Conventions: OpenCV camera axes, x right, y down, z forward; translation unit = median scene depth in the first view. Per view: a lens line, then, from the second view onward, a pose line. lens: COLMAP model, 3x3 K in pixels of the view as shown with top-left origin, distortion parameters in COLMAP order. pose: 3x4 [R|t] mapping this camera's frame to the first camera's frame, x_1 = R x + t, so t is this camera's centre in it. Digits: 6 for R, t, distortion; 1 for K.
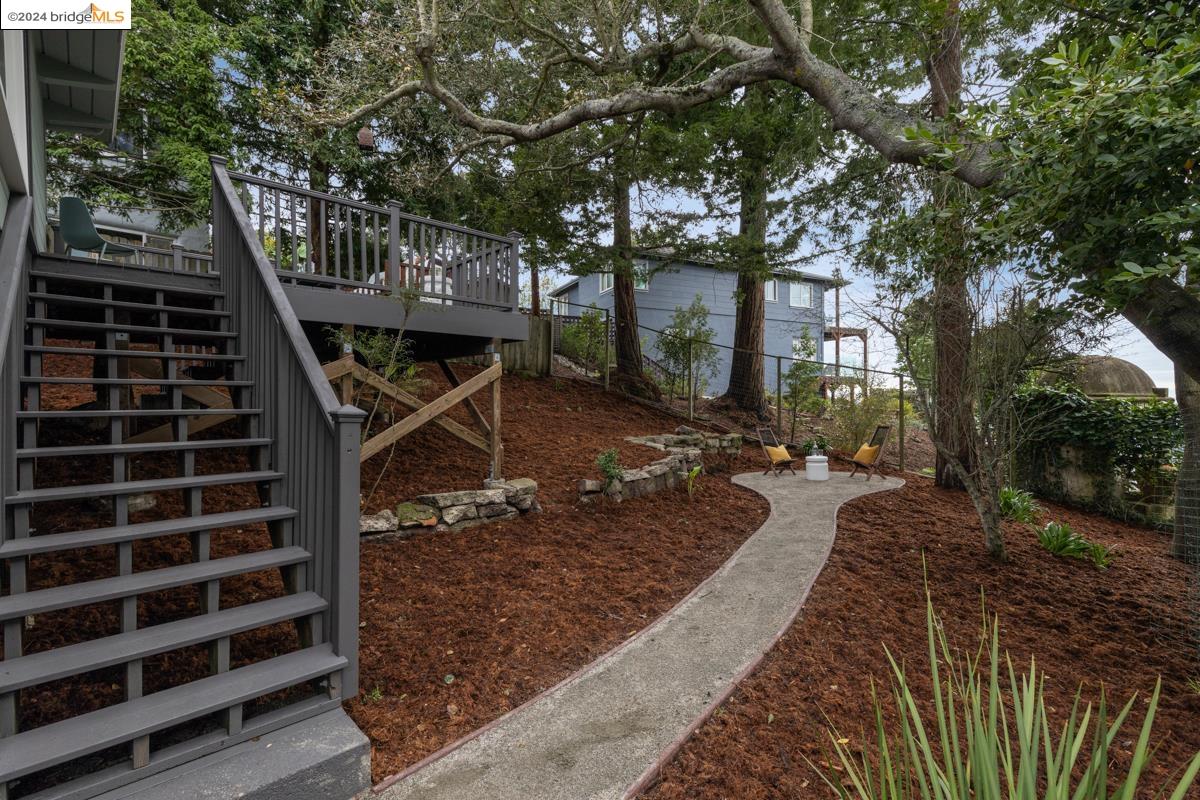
lens RADIAL K [[530.9, 0, 600.0], [0, 530.9, 400.0], [0, 0, 1]] dist [0.003461, 0.000268]
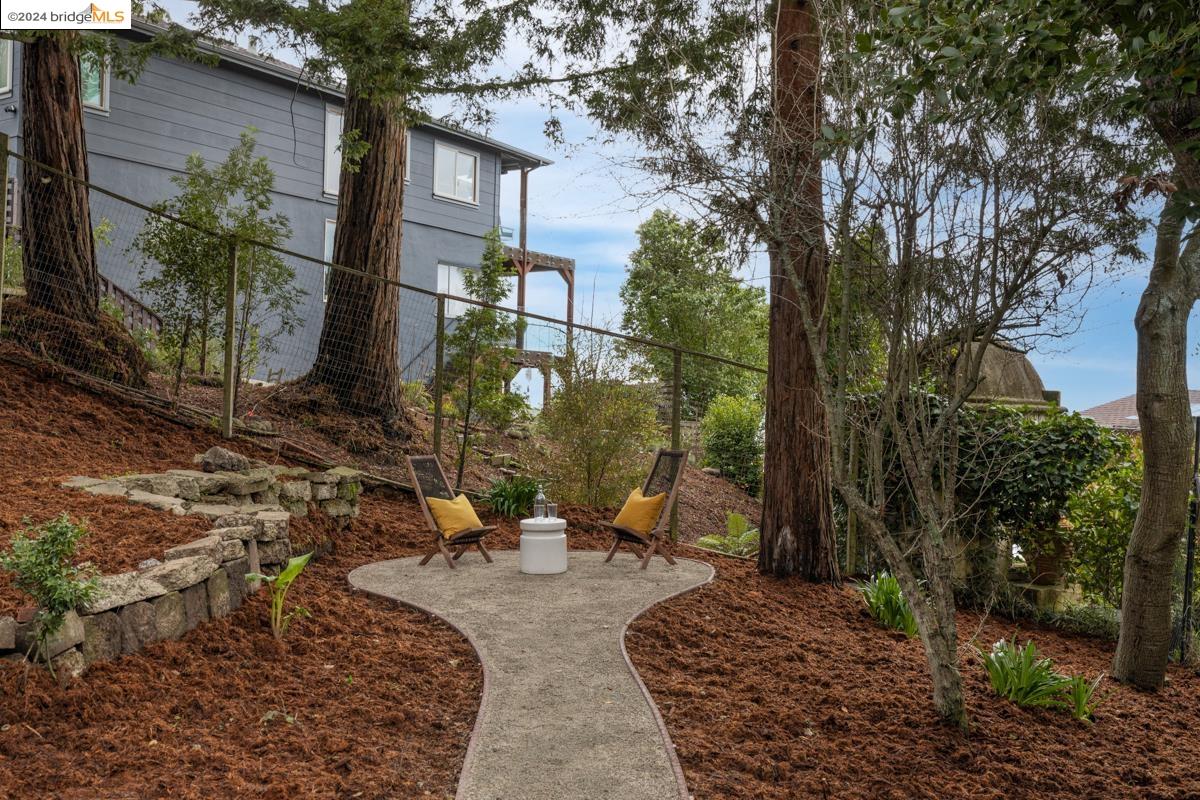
lens RADIAL K [[1137.8, 0, 600.0], [0, 1137.8, 400.0], [0, 0, 1]] dist [0.007718, 0.003678]
pose [[0.865970, 0.028664, 0.499273, -0.025260], [-0.030666, 0.999521, -0.004195, 0.008530], [-0.499154, -0.011678, 0.866434, 0.141637]]
